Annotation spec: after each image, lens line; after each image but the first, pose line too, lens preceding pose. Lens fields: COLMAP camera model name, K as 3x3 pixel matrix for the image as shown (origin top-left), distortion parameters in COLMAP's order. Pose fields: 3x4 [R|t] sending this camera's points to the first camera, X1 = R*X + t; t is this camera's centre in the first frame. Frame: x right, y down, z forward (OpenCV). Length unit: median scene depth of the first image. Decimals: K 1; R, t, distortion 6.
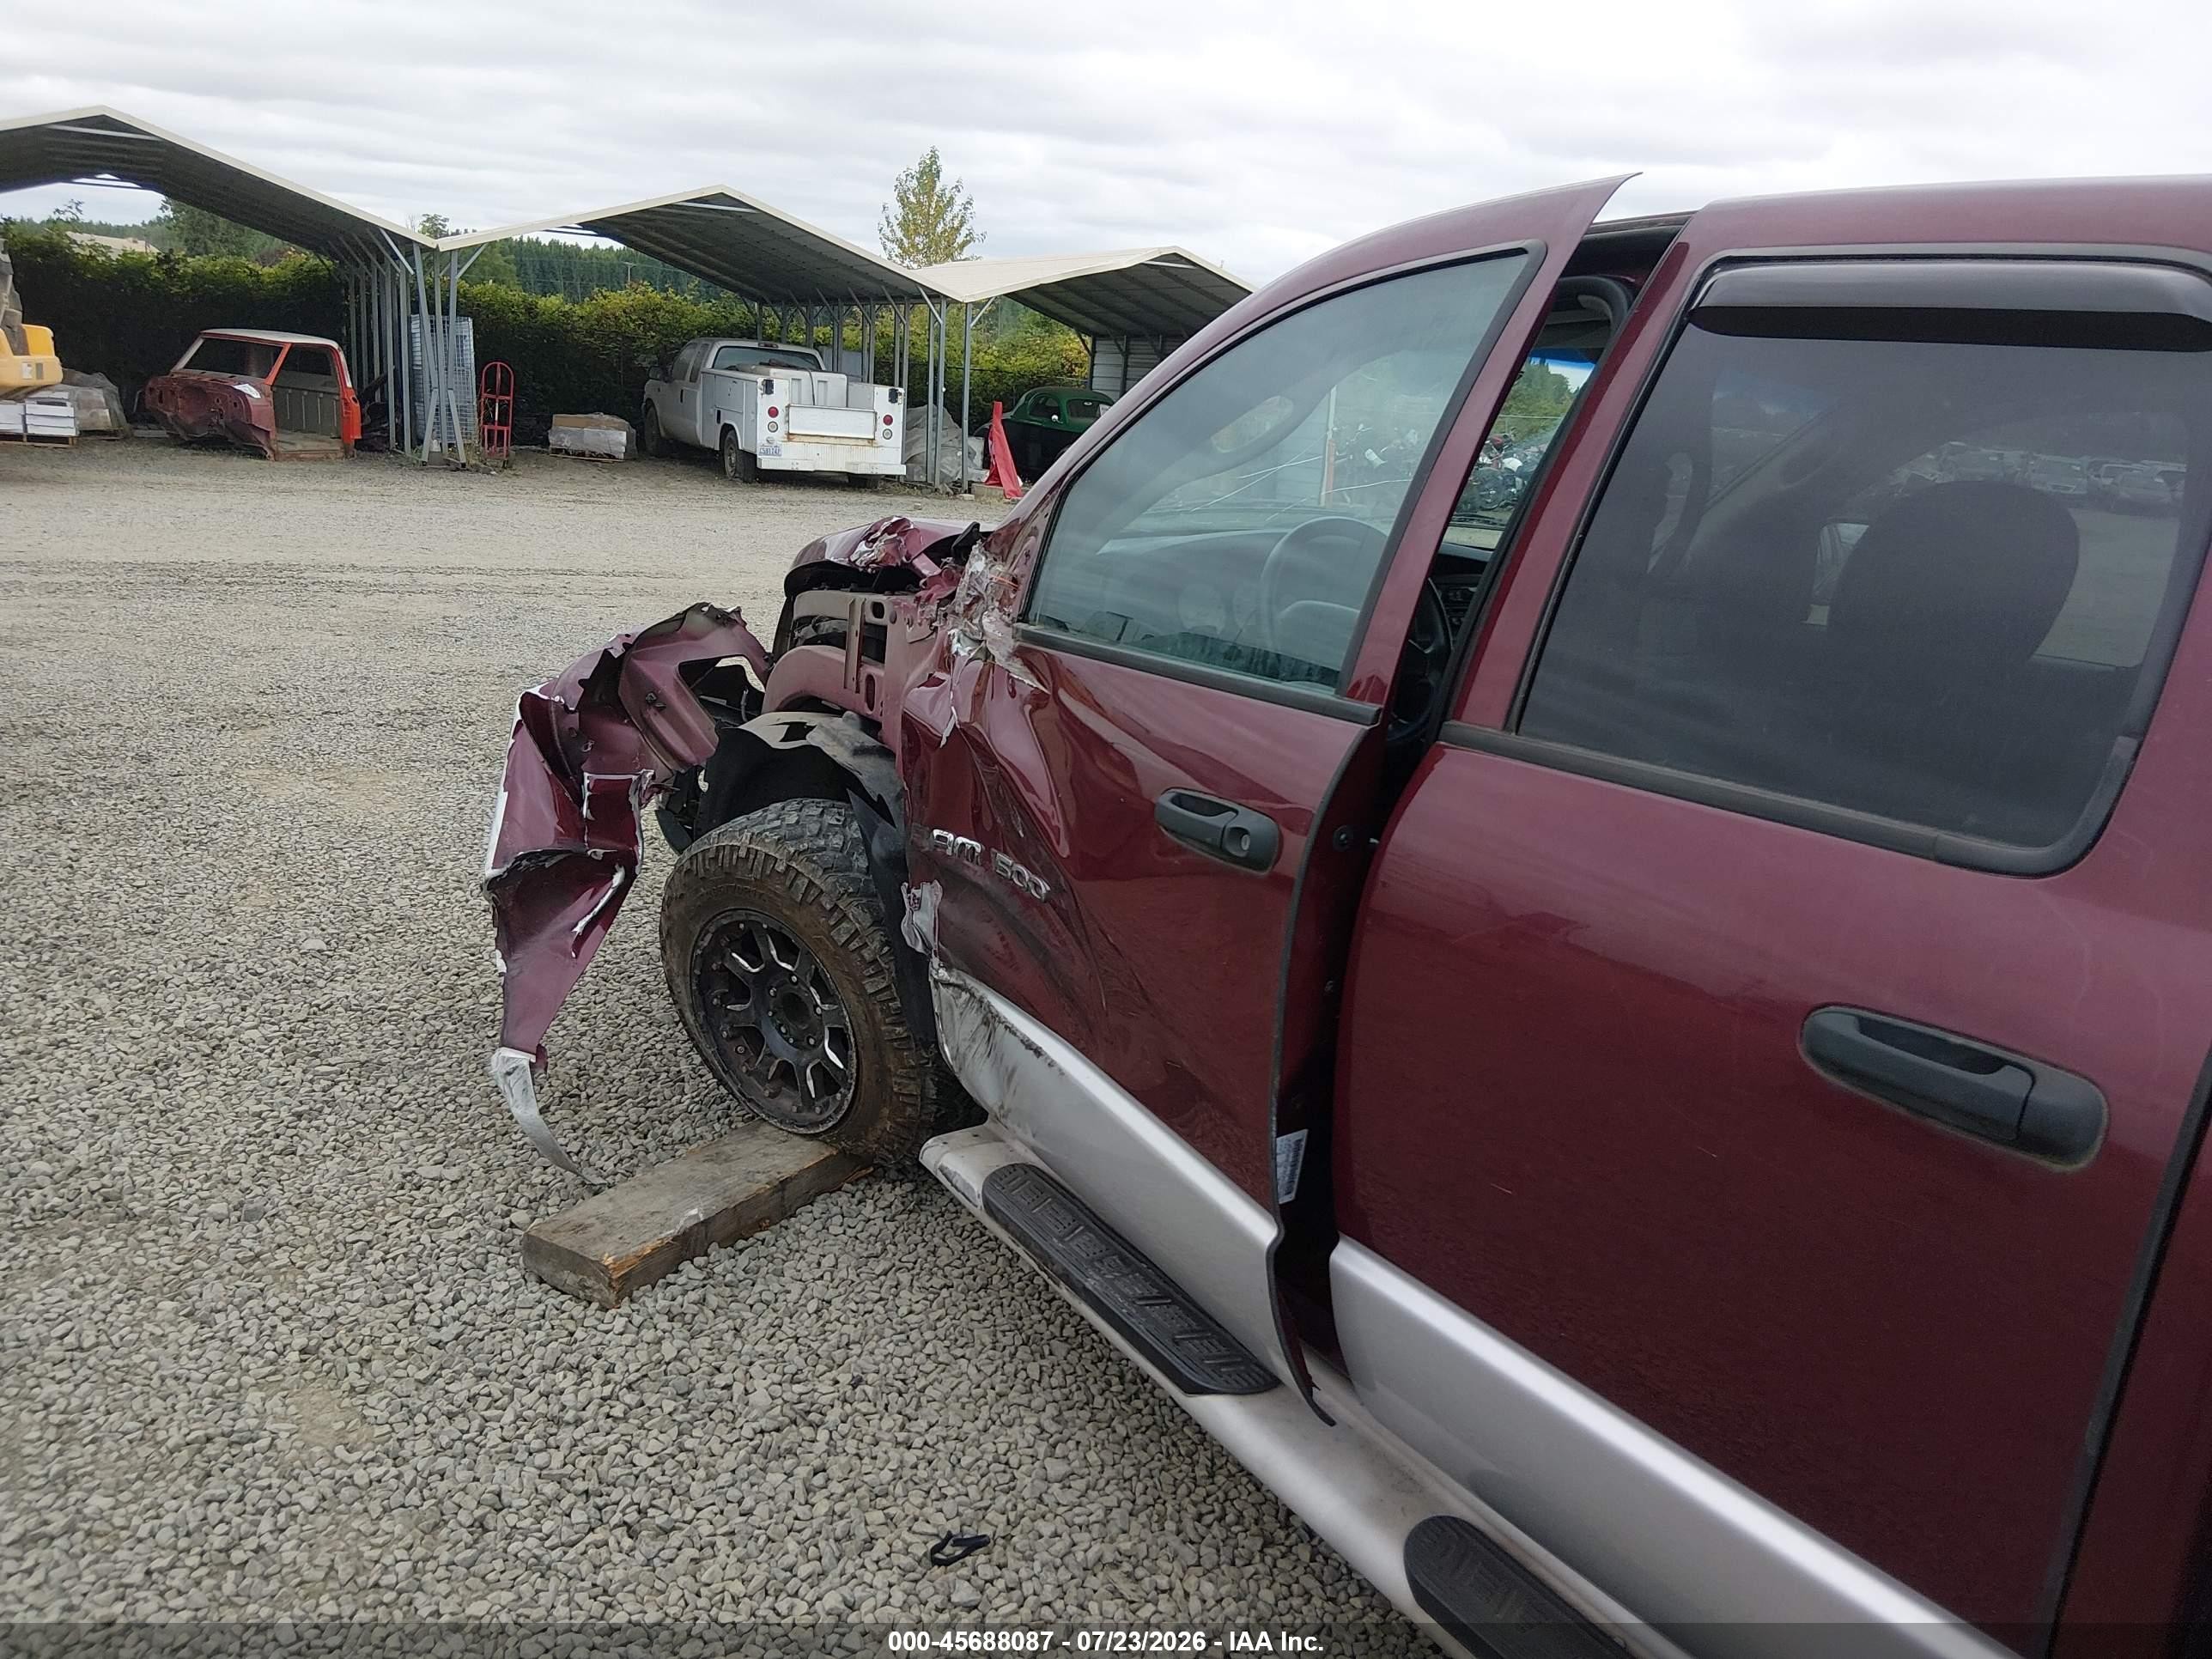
lens RADIAL K [[1662.5, 0, 1106.0], [0, 1662.5, 829.5], [0, 0, 1]] dist [0.111937, -0.215209]
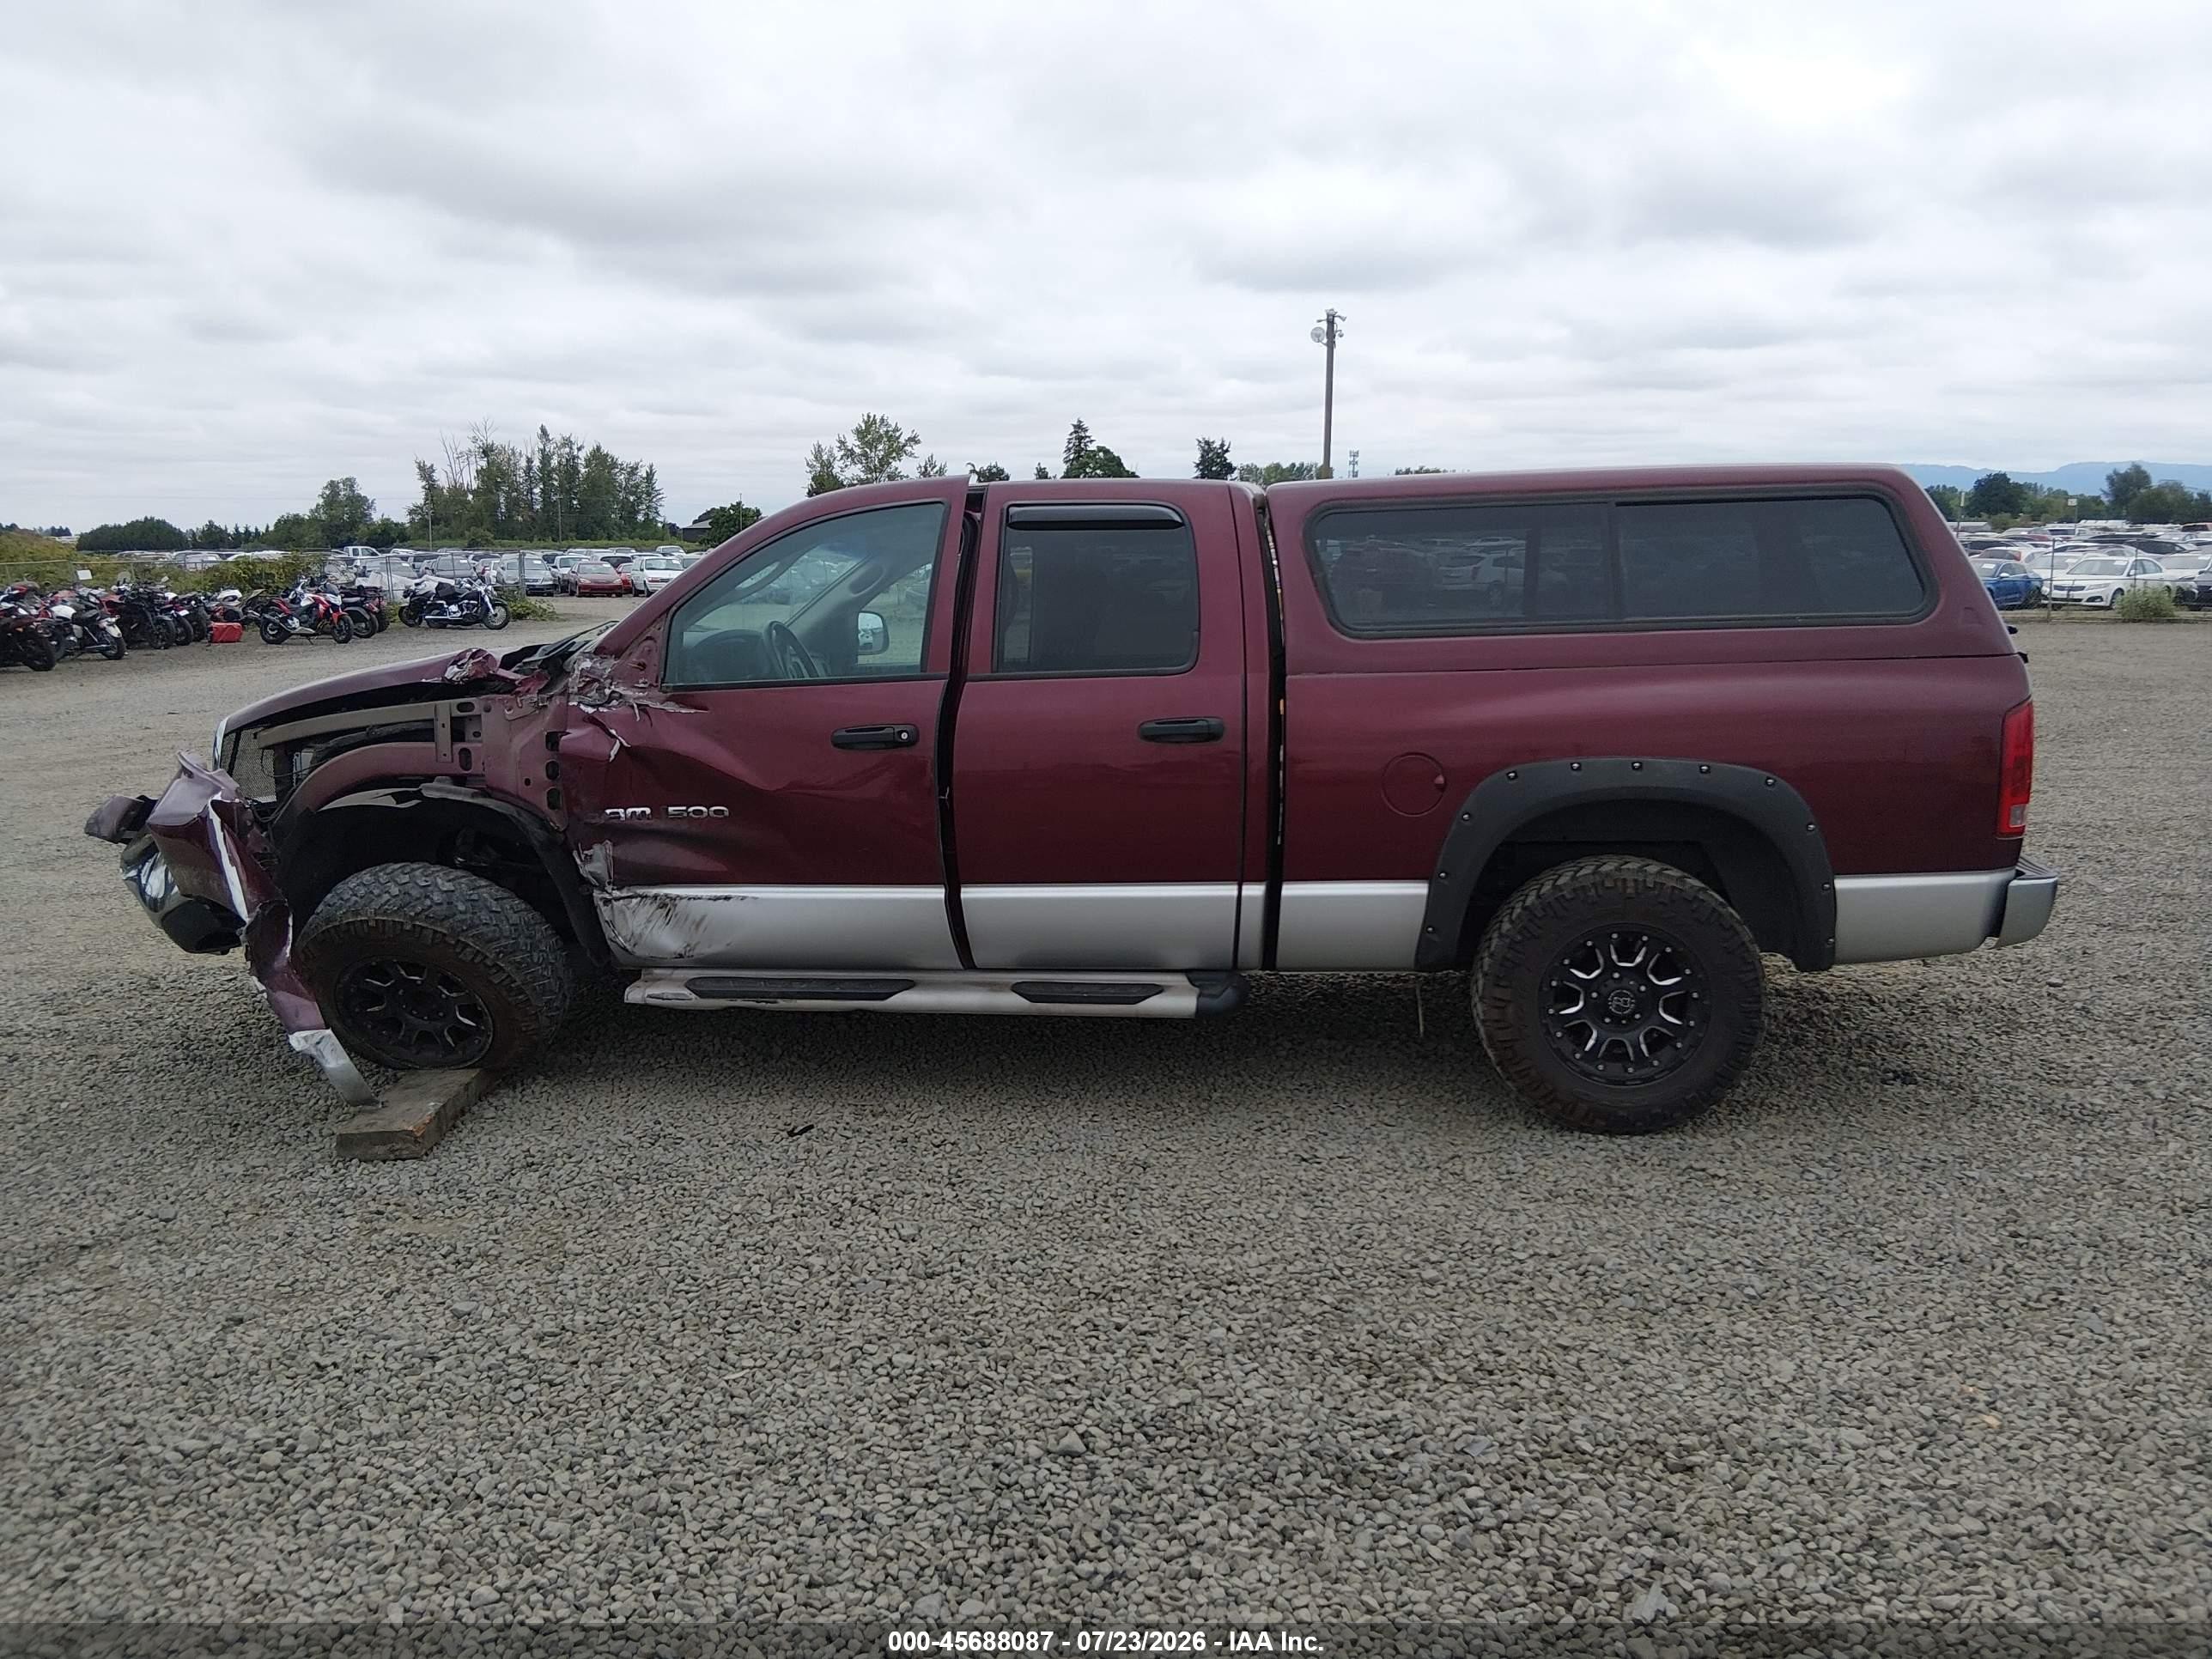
lens RADIAL K [[1675.5, 0, 1112.3], [0, 1675.5, 840.3], [0, 0, 1]] dist [0.060637, -0.087733]
pose [[0.645644, -0.197746, 0.737591, -1.034272], [0.253139, 0.966700, 0.037587, 0.095964], [-0.720462, 0.162445, 0.674201, -0.568819]]
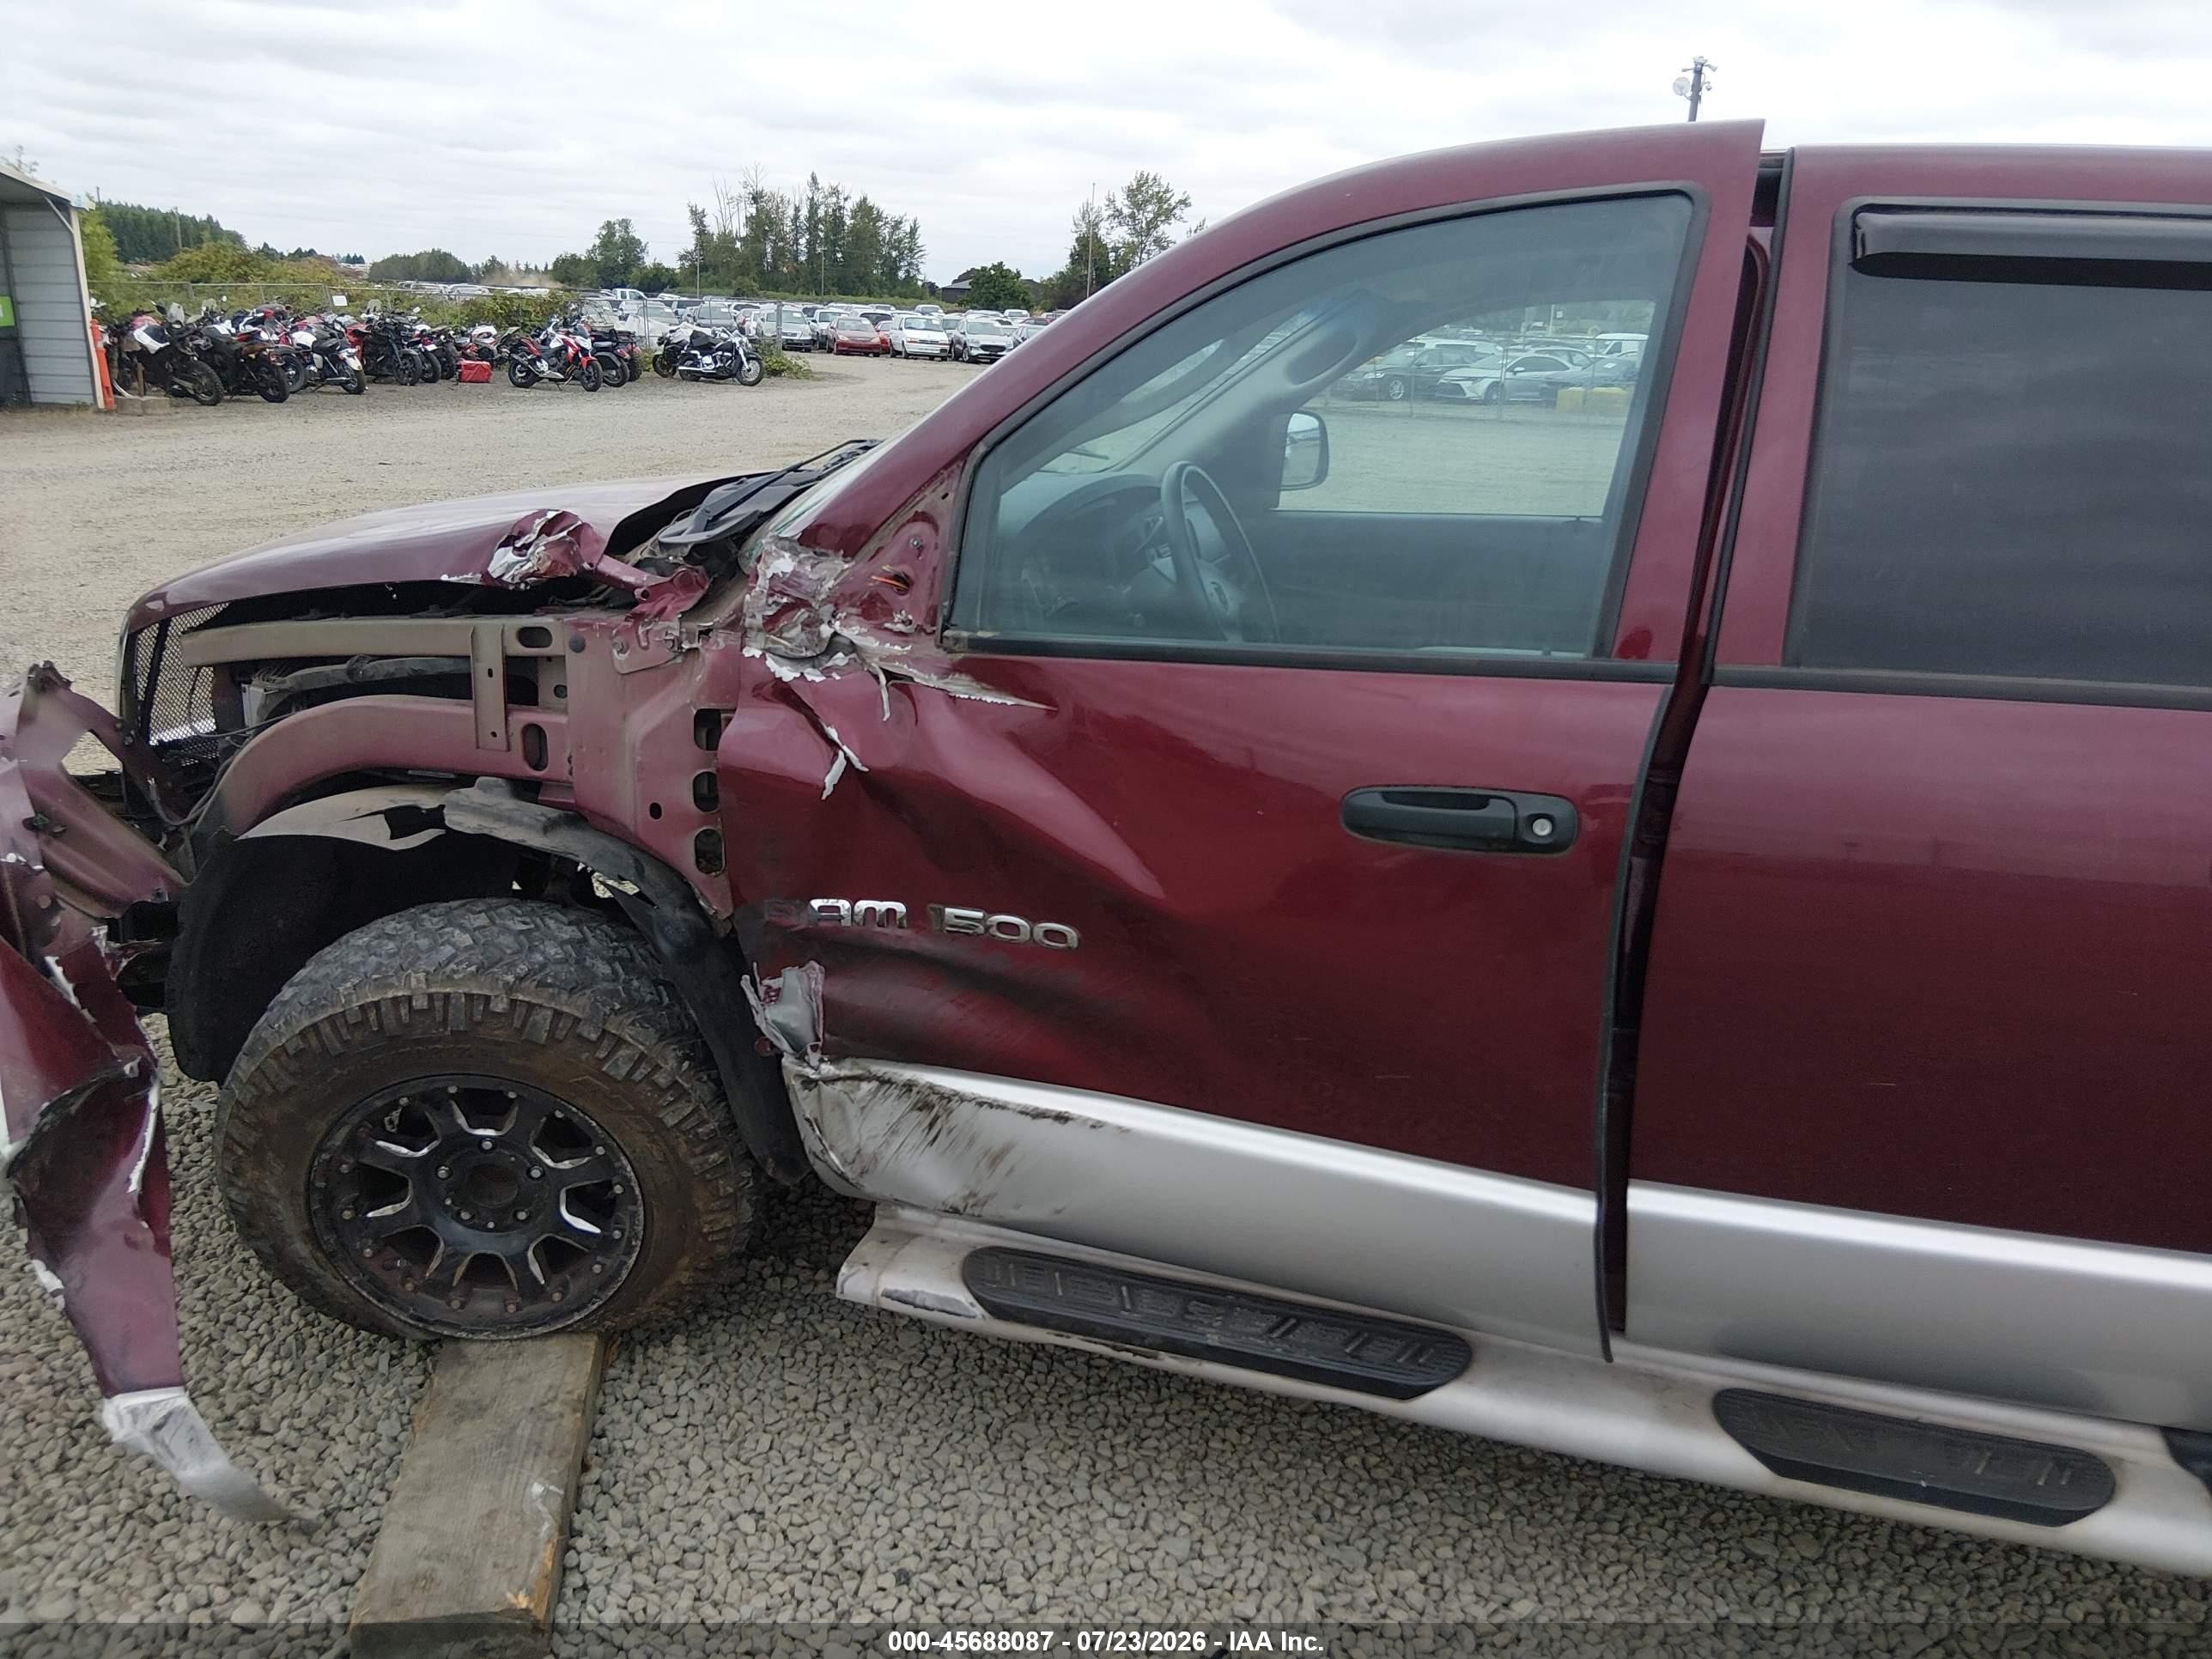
lens RADIAL K [[1592.4, 0, 1123.9], [0, 1592.4, 822.3], [0, 0, 1]] dist [0.078704, -0.075919]
pose [[0.745871, -0.227585, 0.626005, -0.441318], [0.182583, 0.973678, 0.136439, -0.108656], [-0.640578, 0.012532, 0.767791, 0.299459]]
